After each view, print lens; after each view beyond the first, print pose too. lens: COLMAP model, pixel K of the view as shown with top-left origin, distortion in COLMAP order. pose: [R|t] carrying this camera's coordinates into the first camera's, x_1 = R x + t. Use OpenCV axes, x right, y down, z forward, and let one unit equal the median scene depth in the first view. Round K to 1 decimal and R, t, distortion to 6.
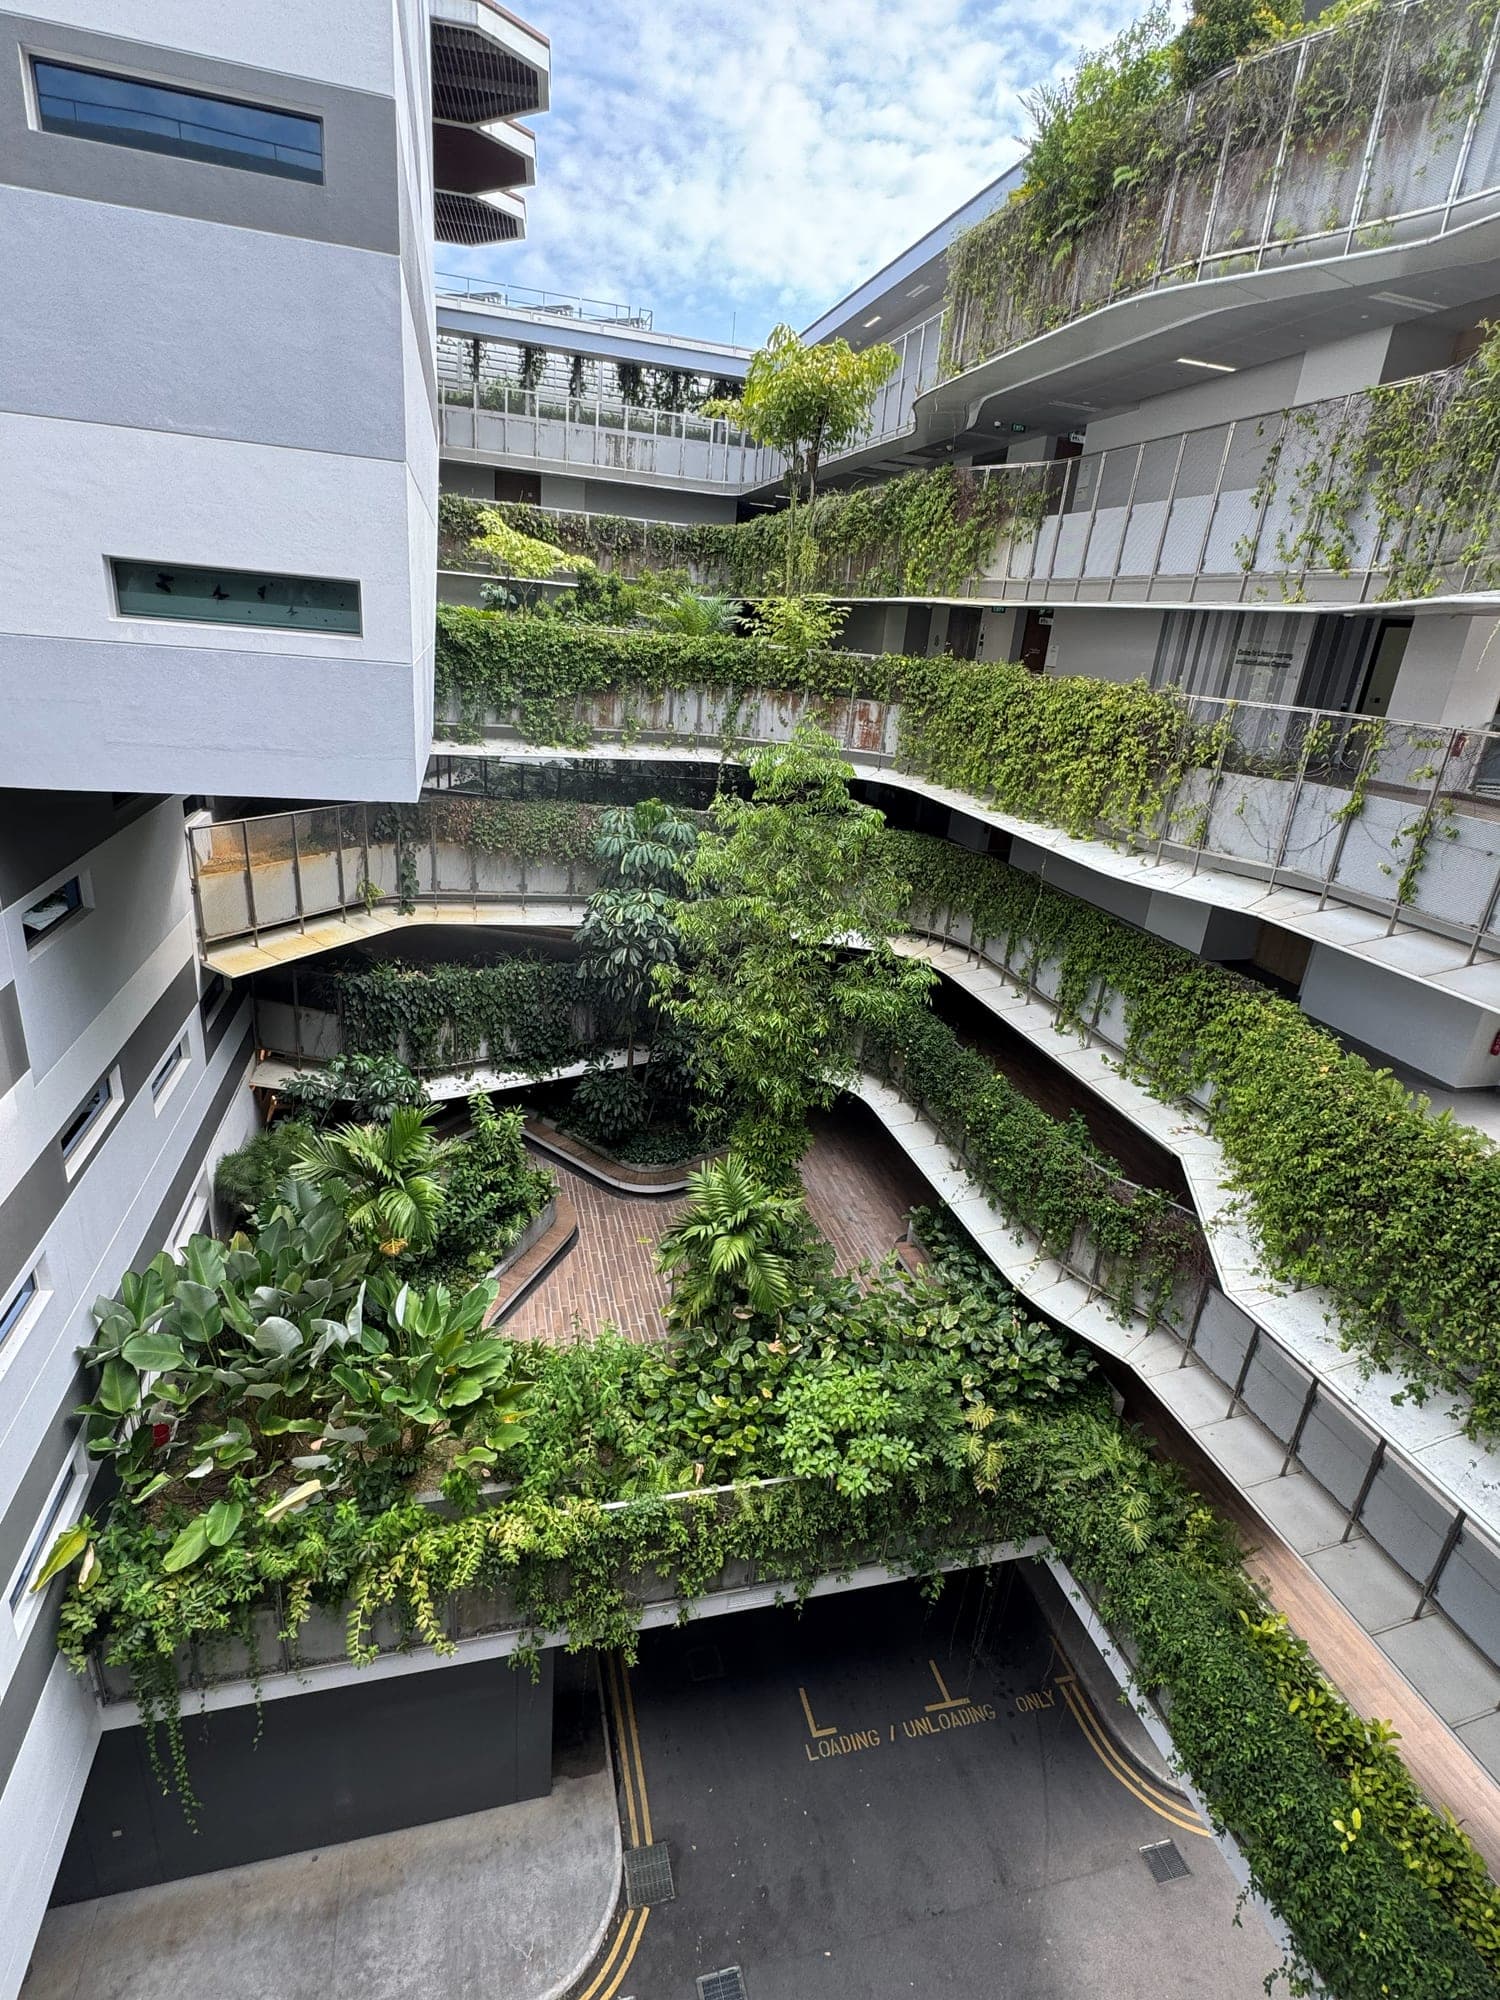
lens RADIAL K [[994.0, 0, 750.9], [0, 994.0, 998.9], [0, 0, 1]] dist [-0.005642, 0.003184]
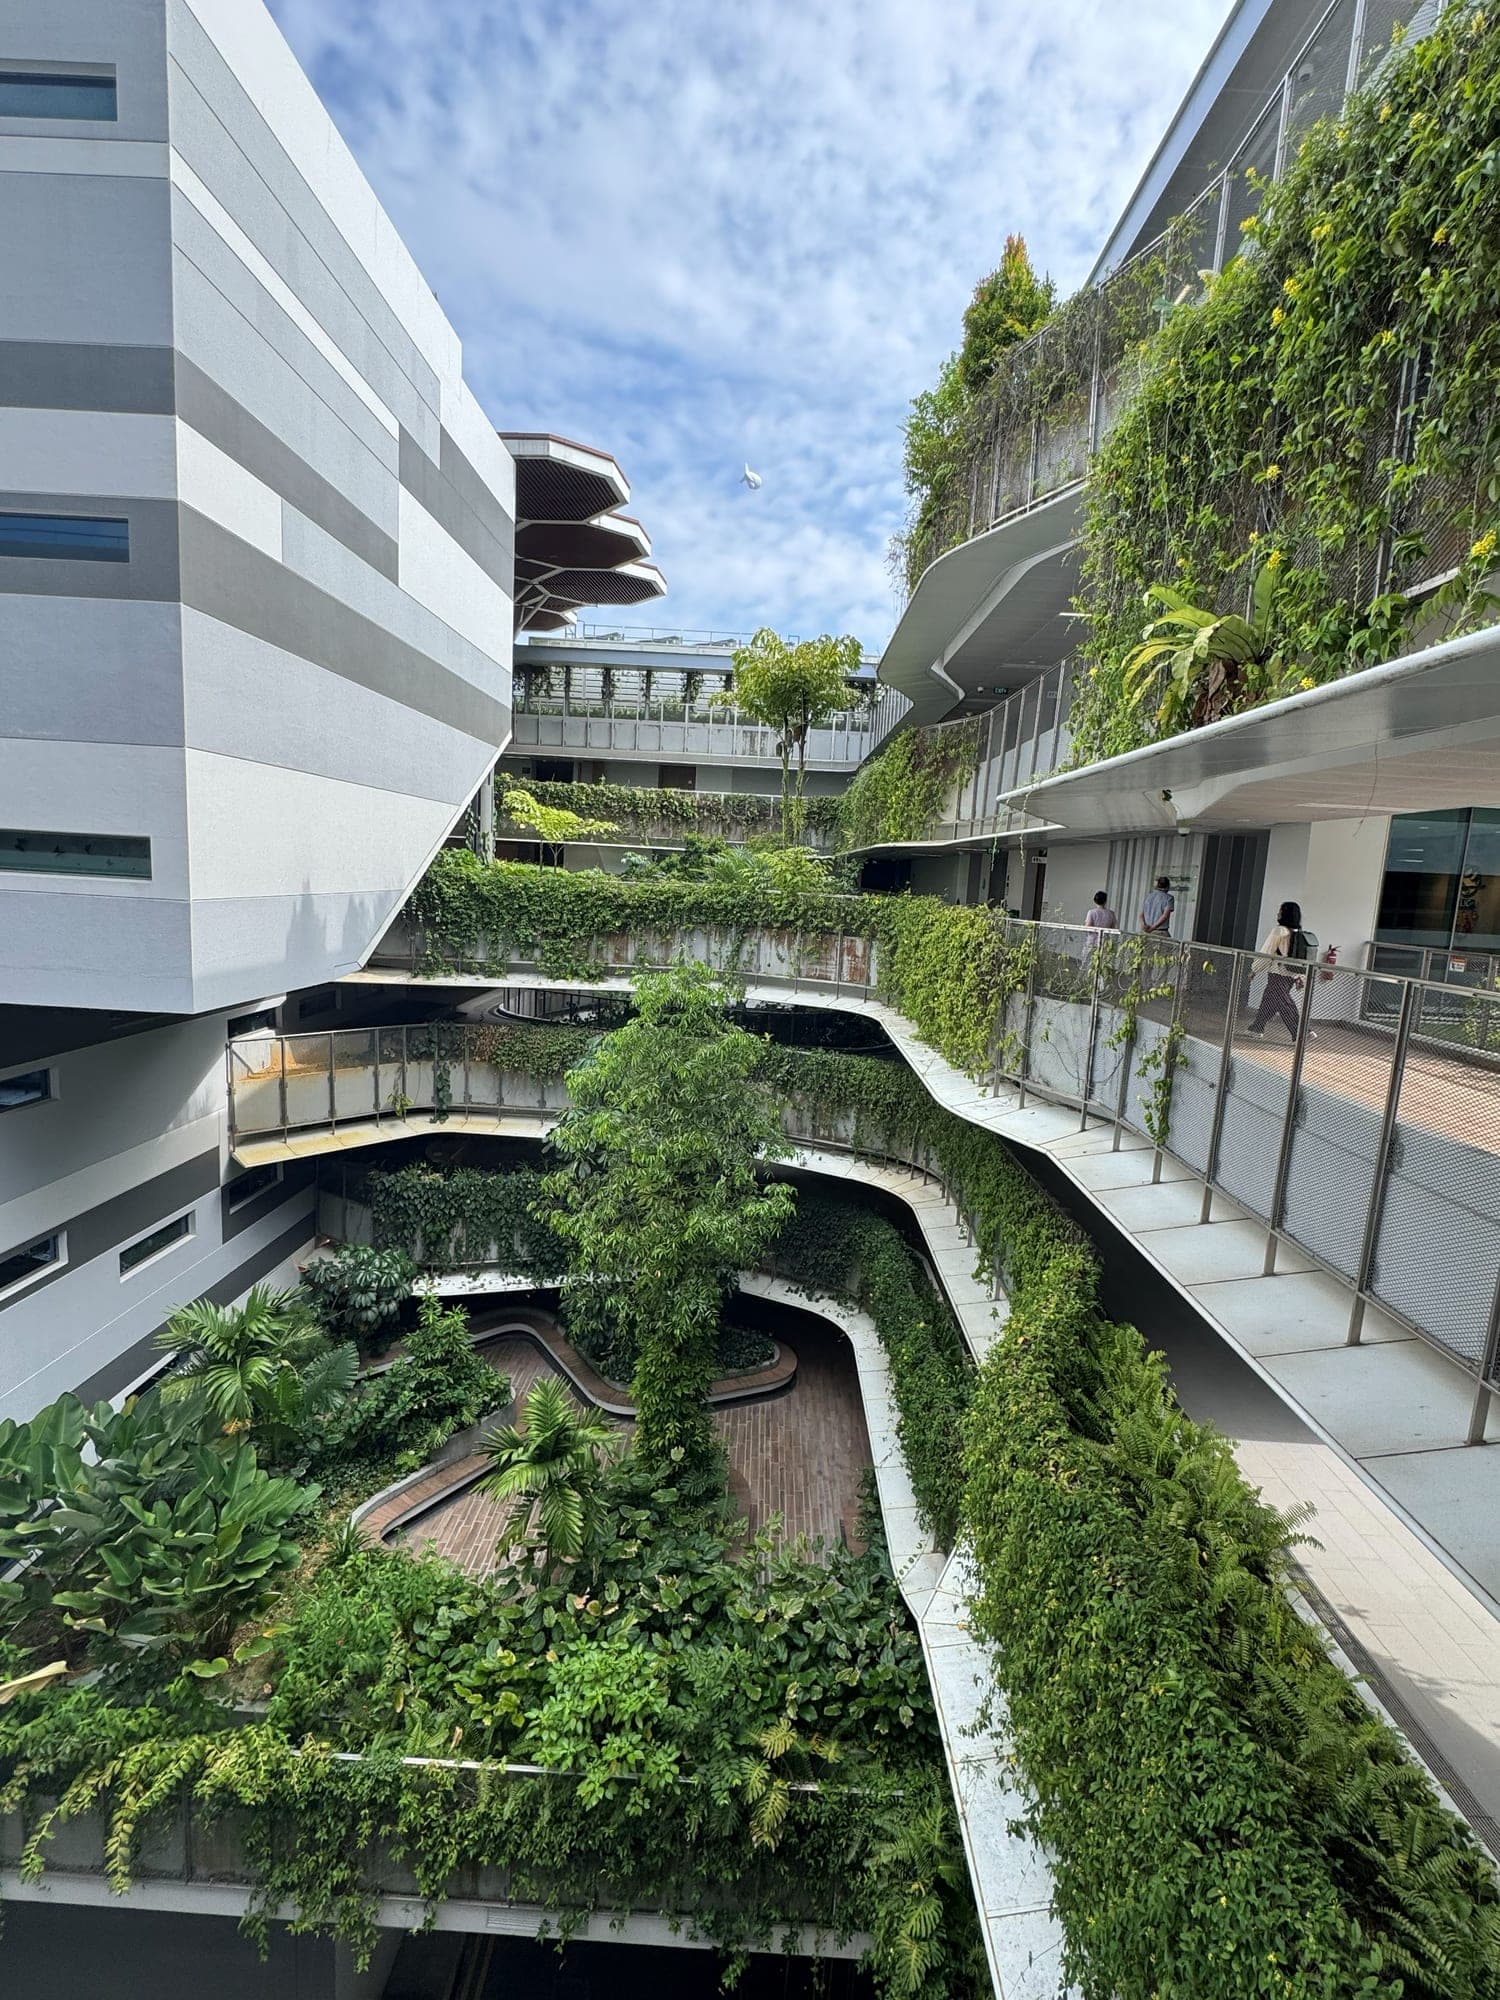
lens RADIAL K [[923.5, 0, 749.0], [0, 923.5, 1002.3], [0, 0, 1]] dist [-0.001565, -0.000132]
pose [[0.959182, 0.005427, -0.282737, 0.301038], [-0.072202, 0.971378, -0.226301, -0.005867], [0.273417, 0.237478, 0.932120, 0.082279]]
